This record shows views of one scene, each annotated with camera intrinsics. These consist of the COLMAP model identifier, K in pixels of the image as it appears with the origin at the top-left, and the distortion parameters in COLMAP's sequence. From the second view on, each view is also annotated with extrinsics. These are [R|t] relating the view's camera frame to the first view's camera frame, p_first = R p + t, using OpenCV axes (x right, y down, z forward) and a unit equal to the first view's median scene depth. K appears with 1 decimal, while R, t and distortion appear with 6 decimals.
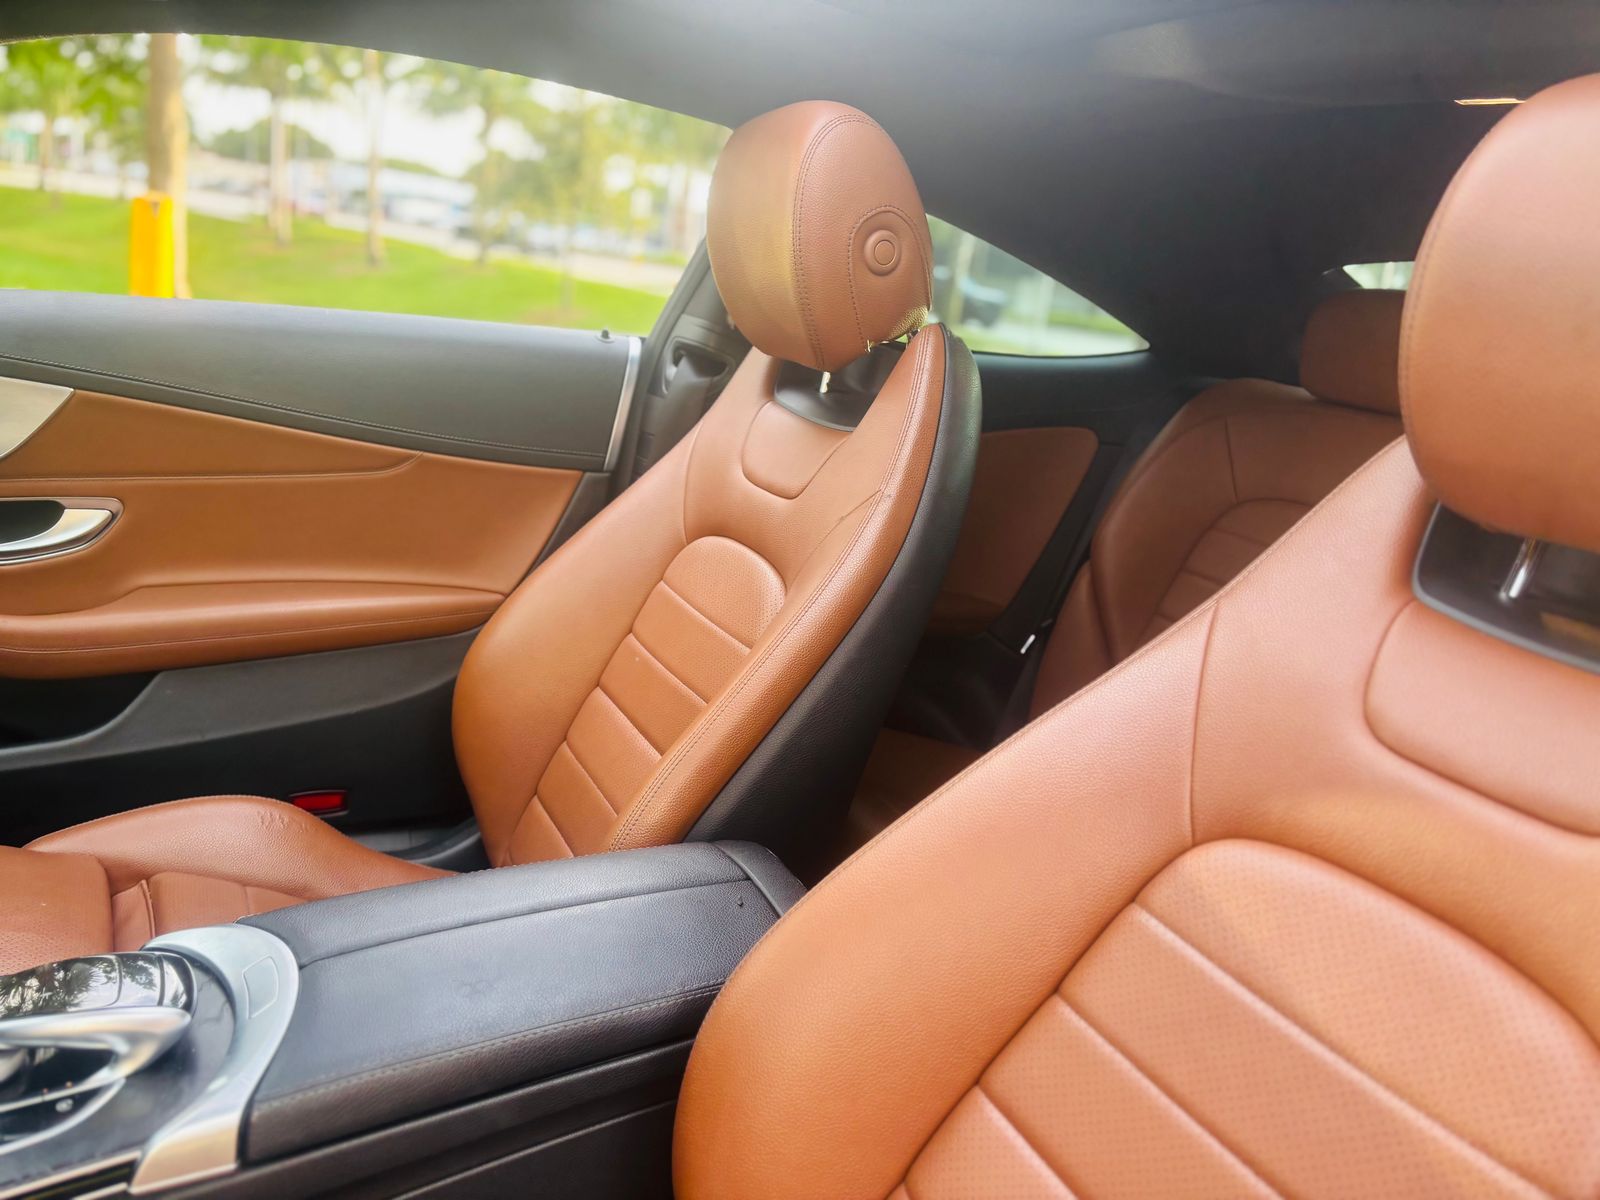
lens RADIAL K [[1213.0, 0, 795.2], [0, 1213.0, 569.4], [0, 0, 1]] dist [0.008832, -0.000303]
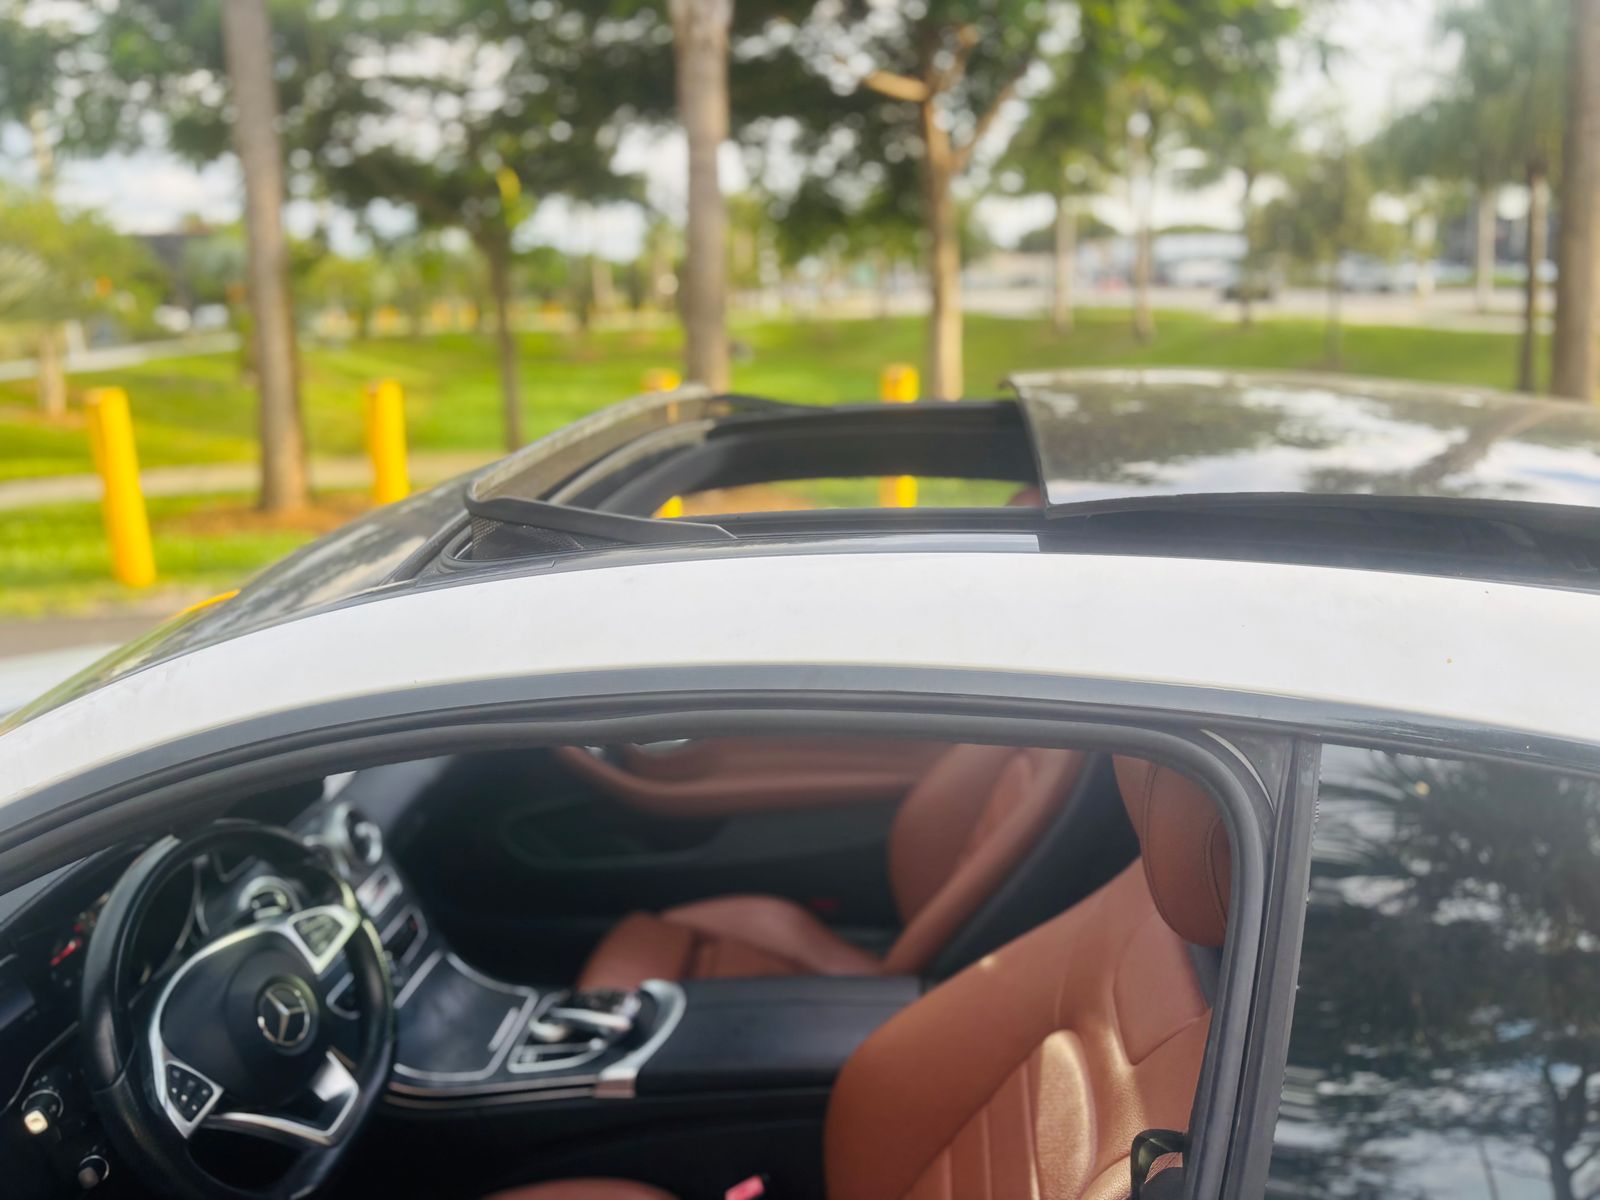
lens RADIAL K [[1213.0, 0, 795.2], [0, 1213.0, 569.4], [0, 0, 1]] dist [0.008832, -0.000303]
pose [[0.798958, -0.034995, -0.600368, 0.573084], [0.013875, 0.999112, -0.039774, -0.193223], [0.601227, 0.023448, 0.798734, -0.318934]]
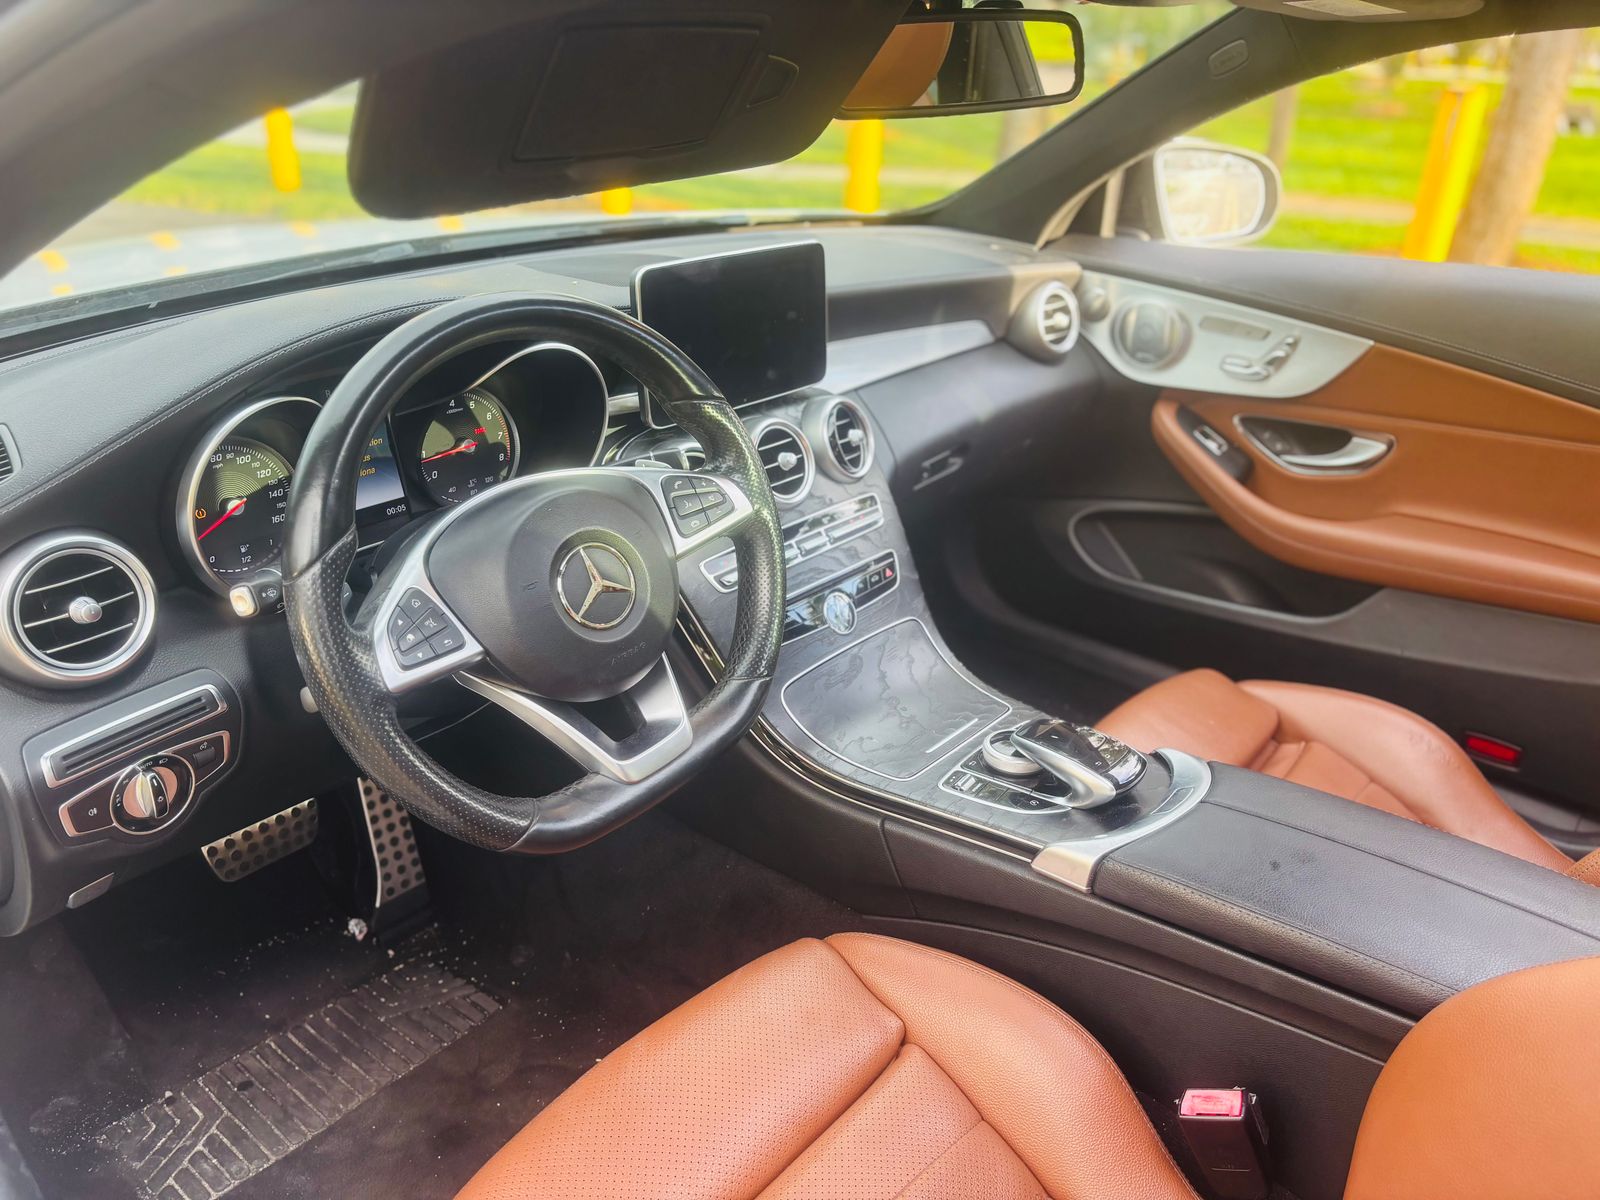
lens RADIAL K [[1213.0, 0, 795.2], [0, 1213.0, 569.4], [0, 0, 1]] dist [0.008832, -0.000303]
pose [[0.348816, 0.252489, -0.902539, 0.320233], [-0.184429, 0.962687, 0.198038, -0.057718], [0.918865, 0.097376, 0.382367, 0.028429]]
